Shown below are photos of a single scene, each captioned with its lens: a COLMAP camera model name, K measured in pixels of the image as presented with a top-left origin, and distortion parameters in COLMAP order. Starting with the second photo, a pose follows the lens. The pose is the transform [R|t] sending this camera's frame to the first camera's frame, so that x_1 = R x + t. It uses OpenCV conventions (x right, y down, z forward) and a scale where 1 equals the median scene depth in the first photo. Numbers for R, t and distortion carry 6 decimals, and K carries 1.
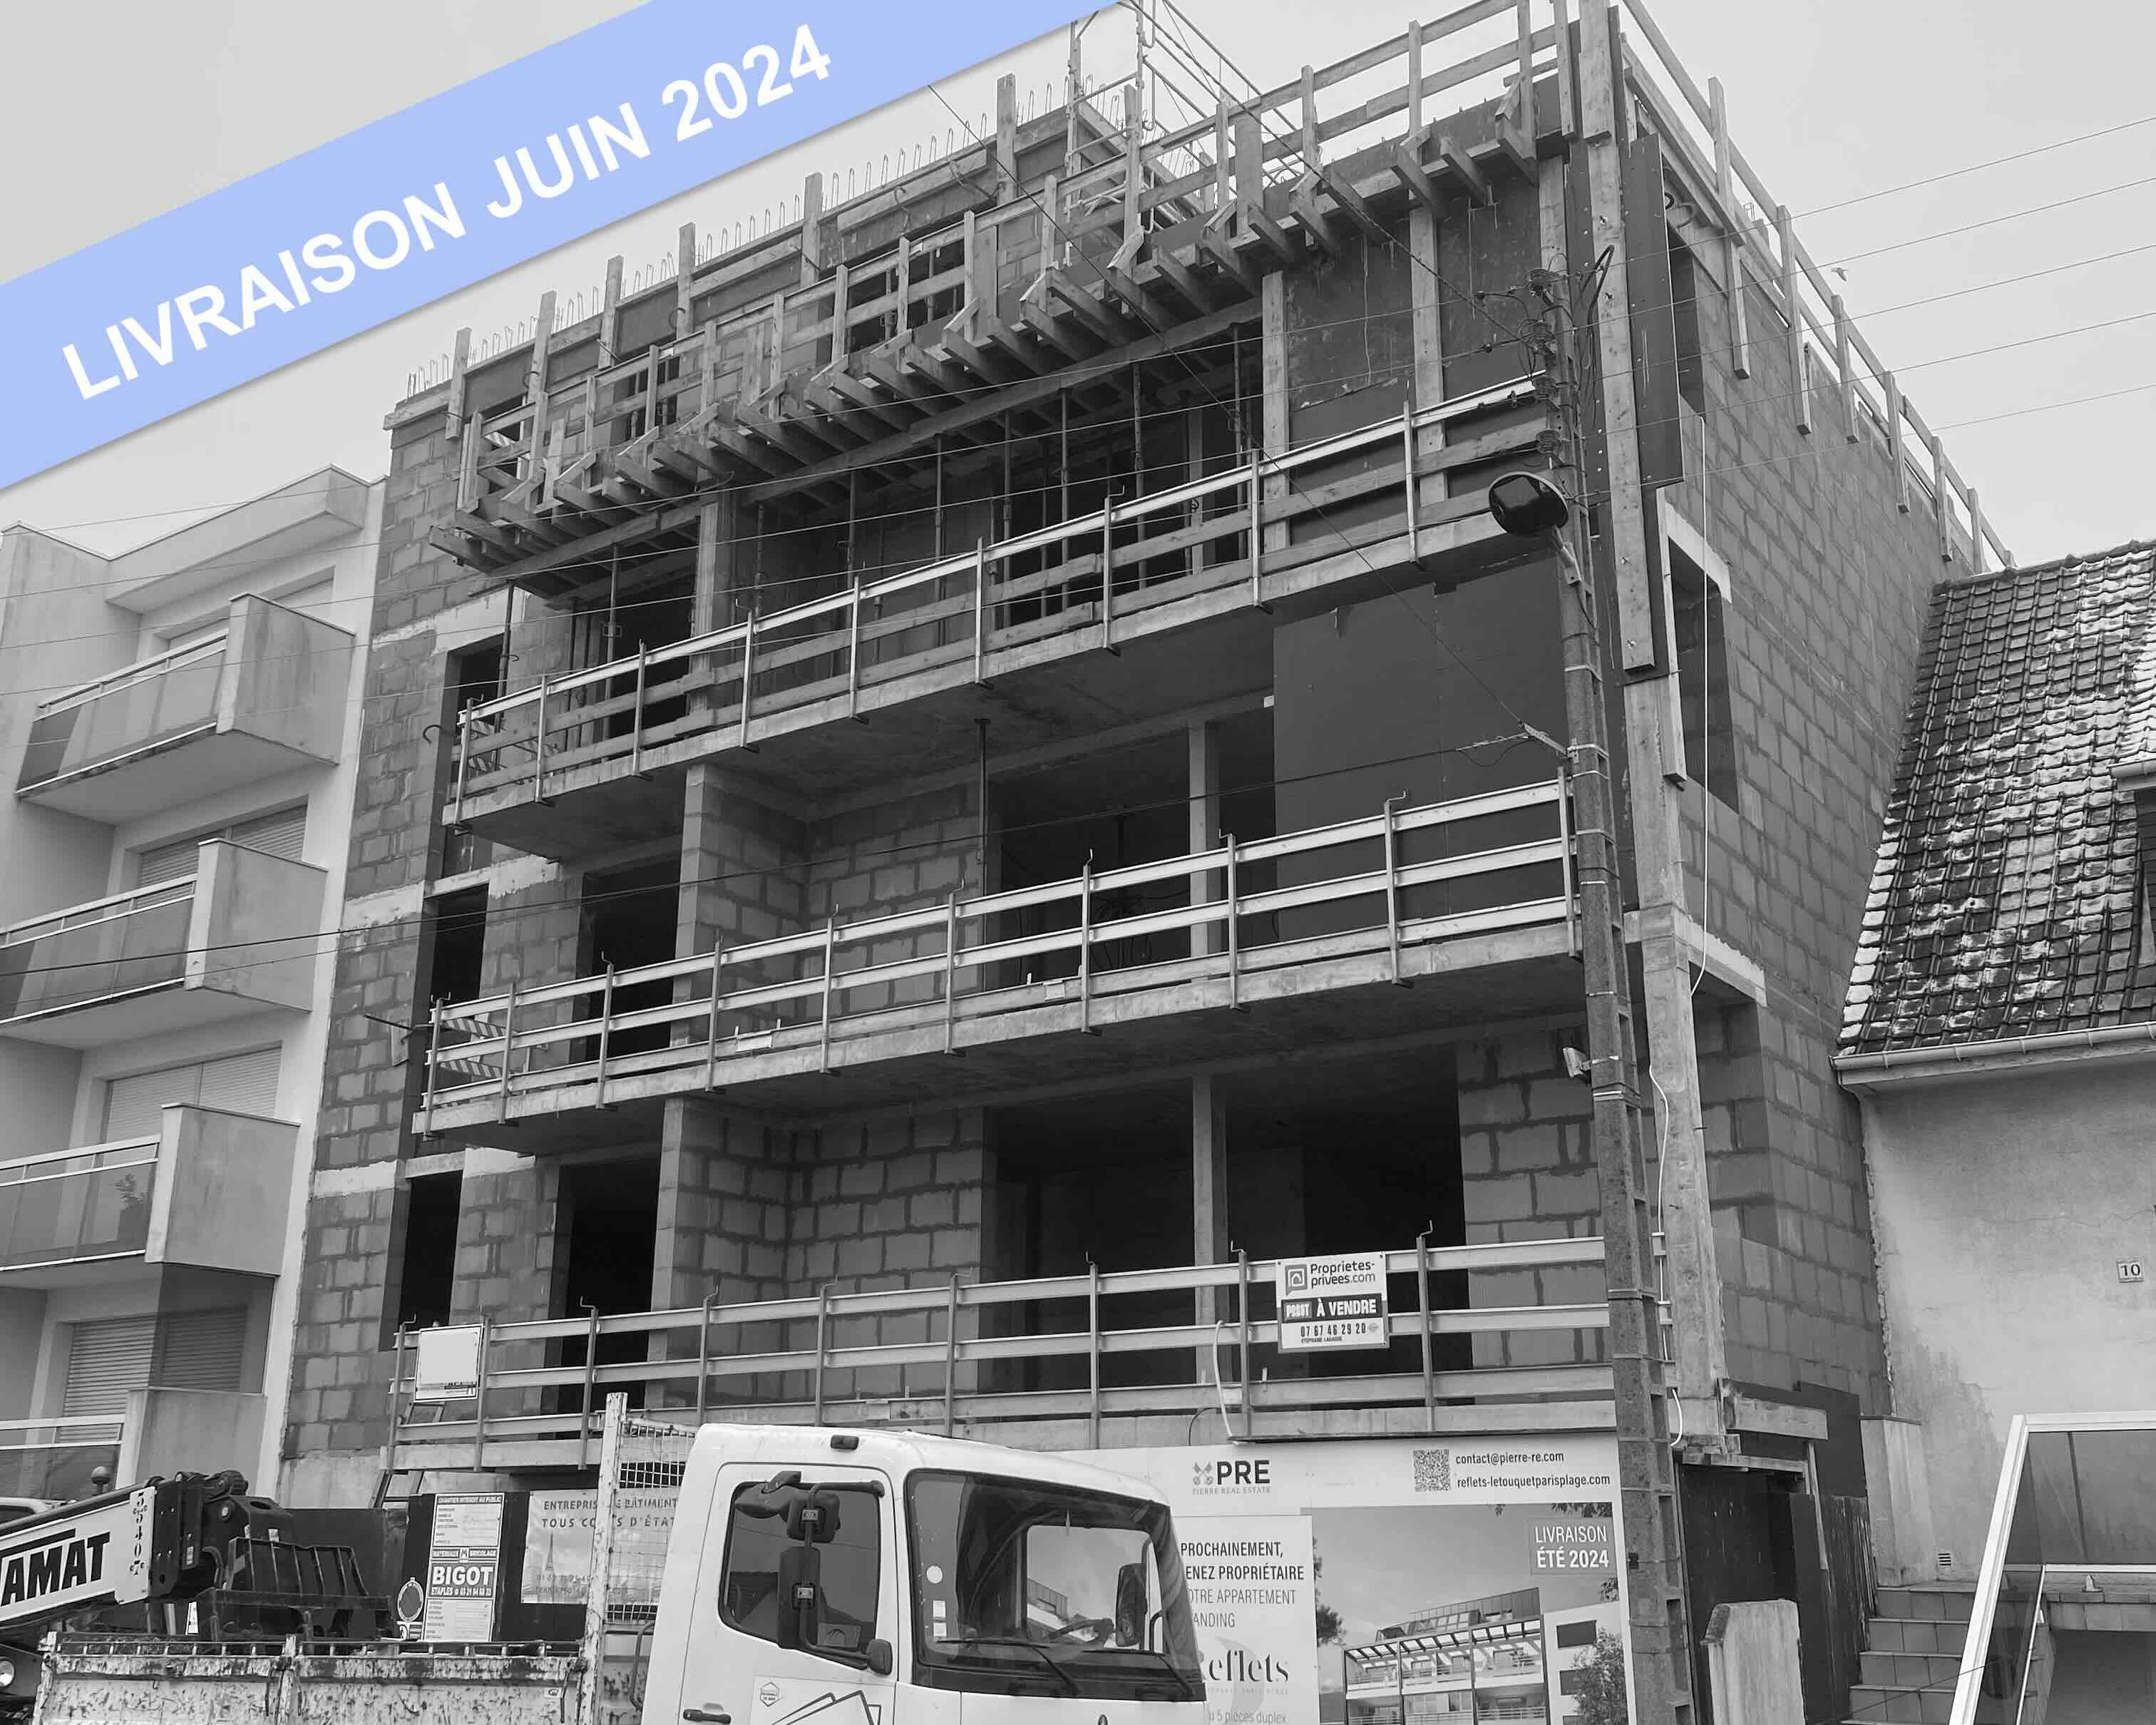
lens RADIAL K [[2150.6, 0, 1077.2], [0, 2150.6, 862.3], [0, 0, 1]] dist [0.035409, 0.000000]
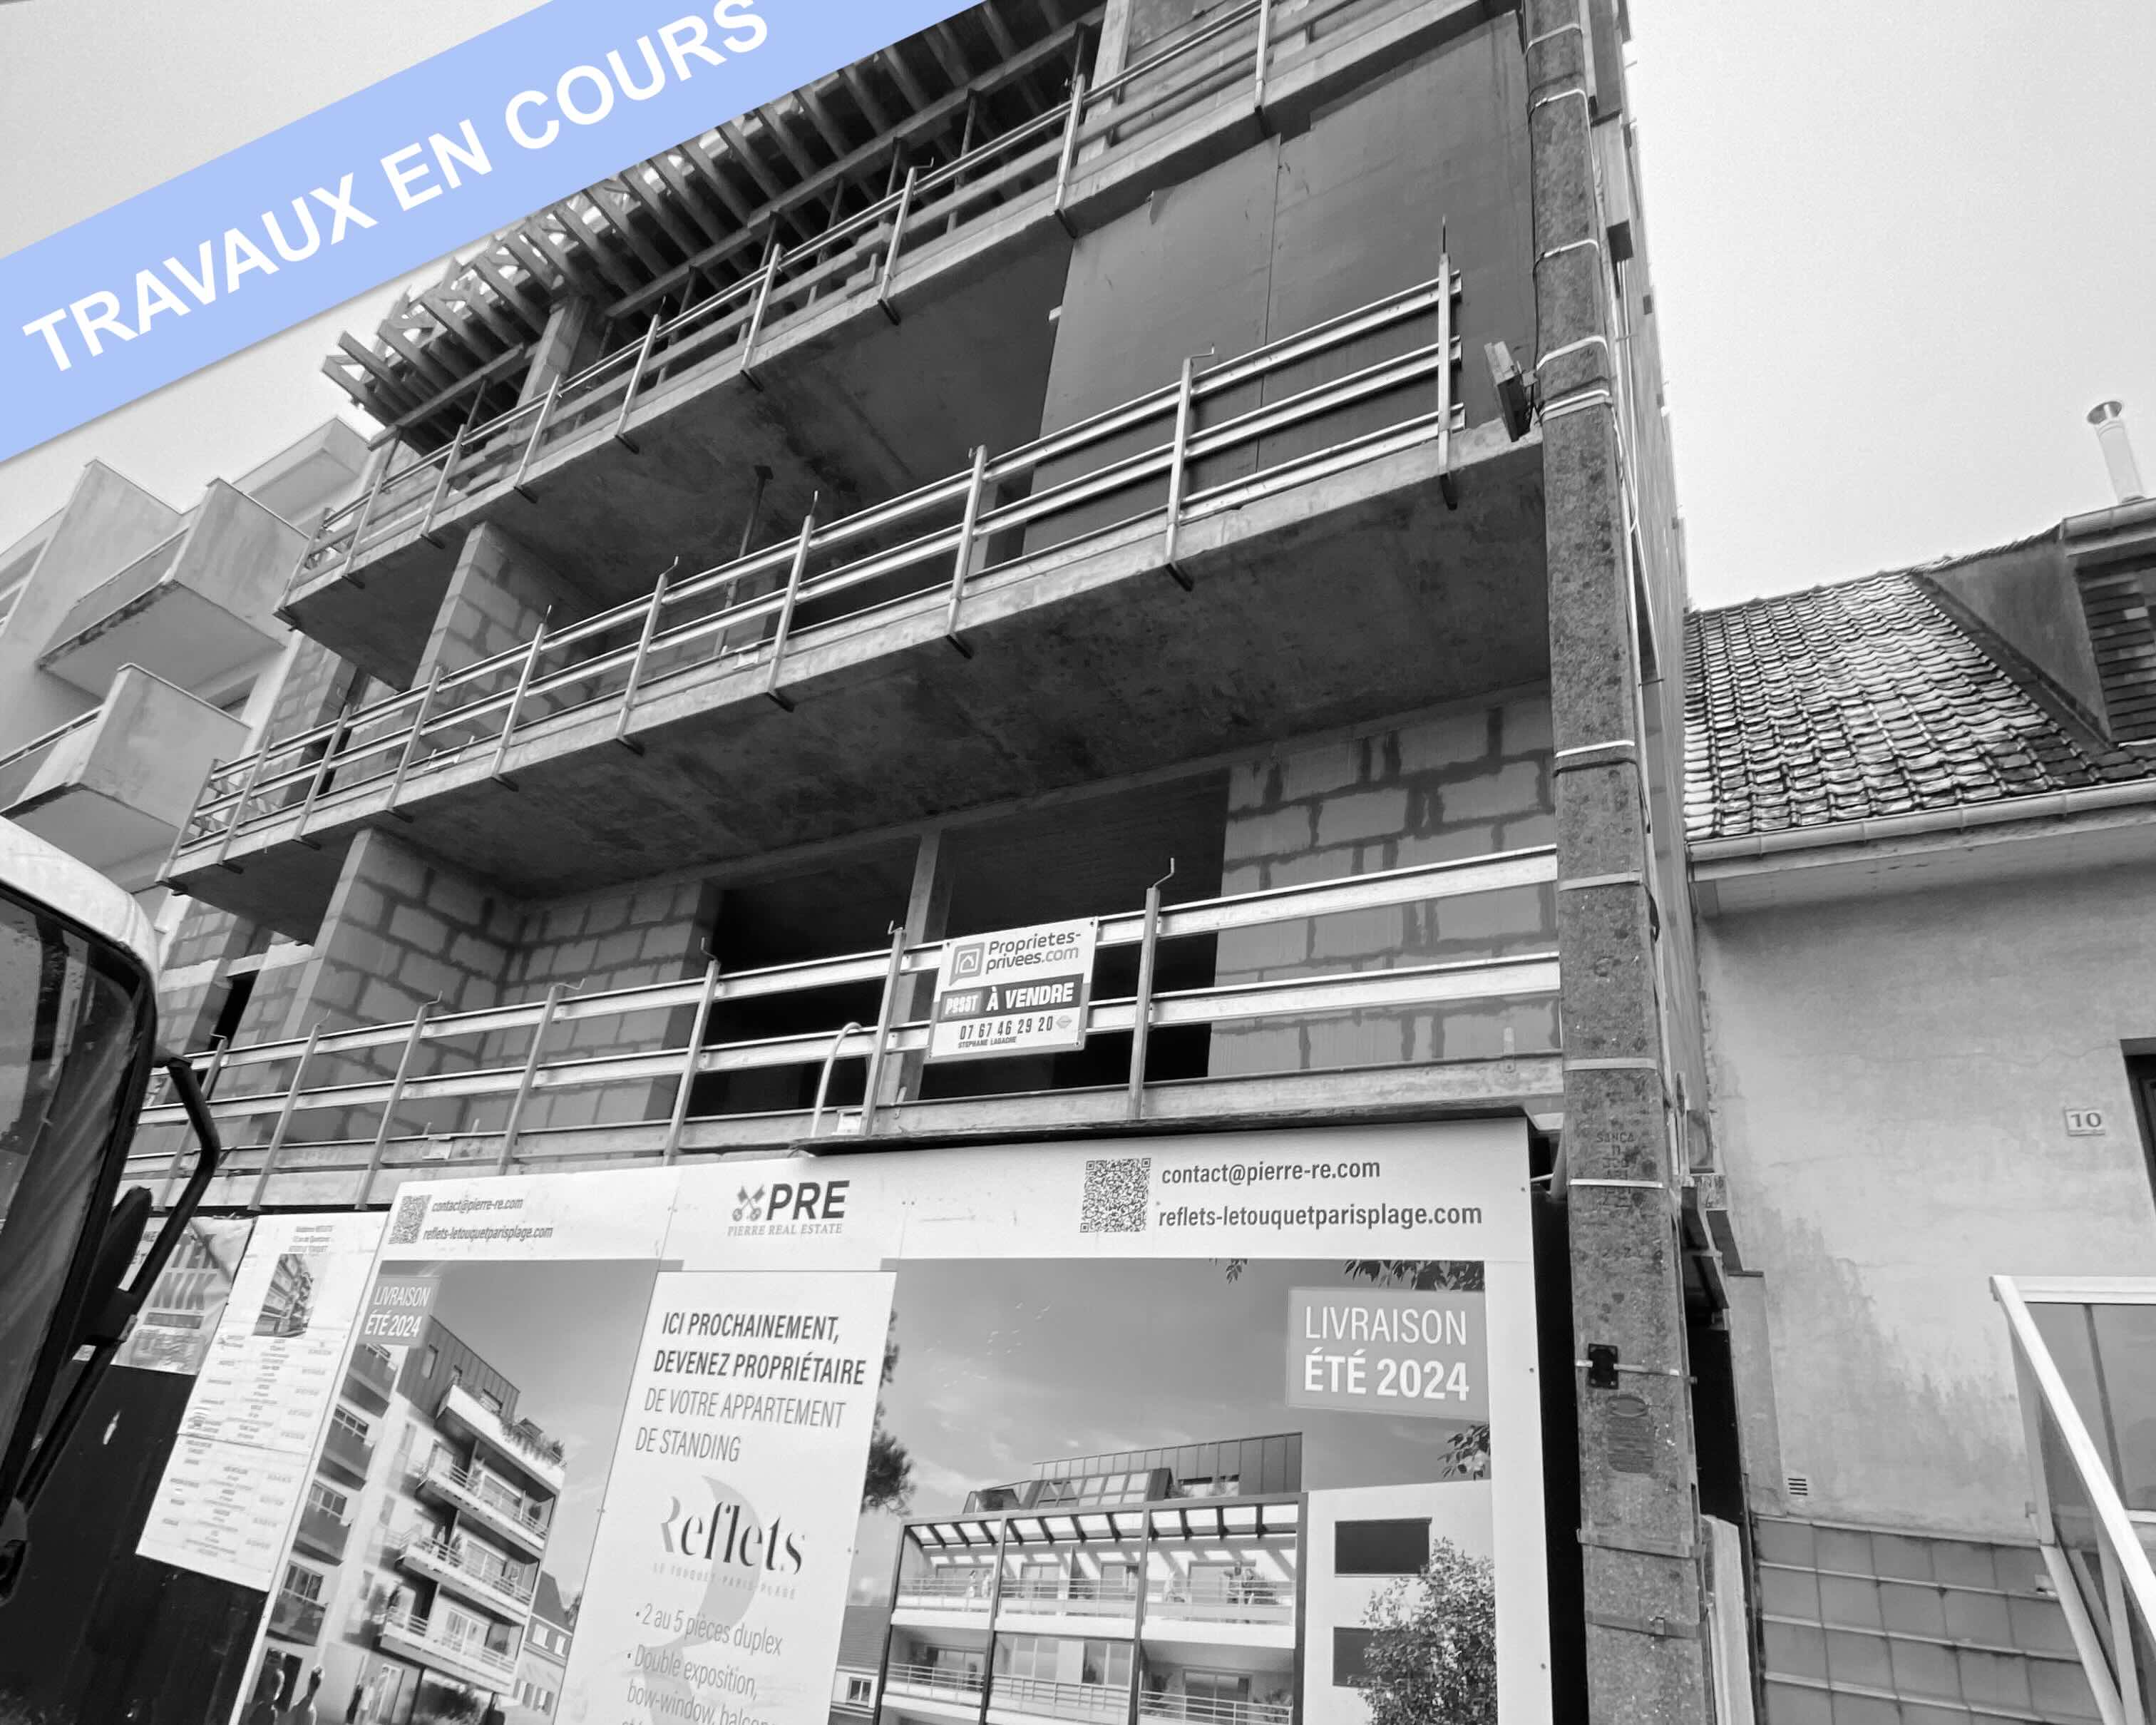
lens RADIAL K [[1169.6, 0, 1075.5], [0, 1169.6, 1001.3], [0, 0, 1]] dist [0.029280, -0.013291]
pose [[0.989686, 0.133326, 0.052405, 0.126251], [-0.129933, 0.989483, -0.063565, 0.240780], [-0.060329, 0.056100, 0.996601, 0.675387]]
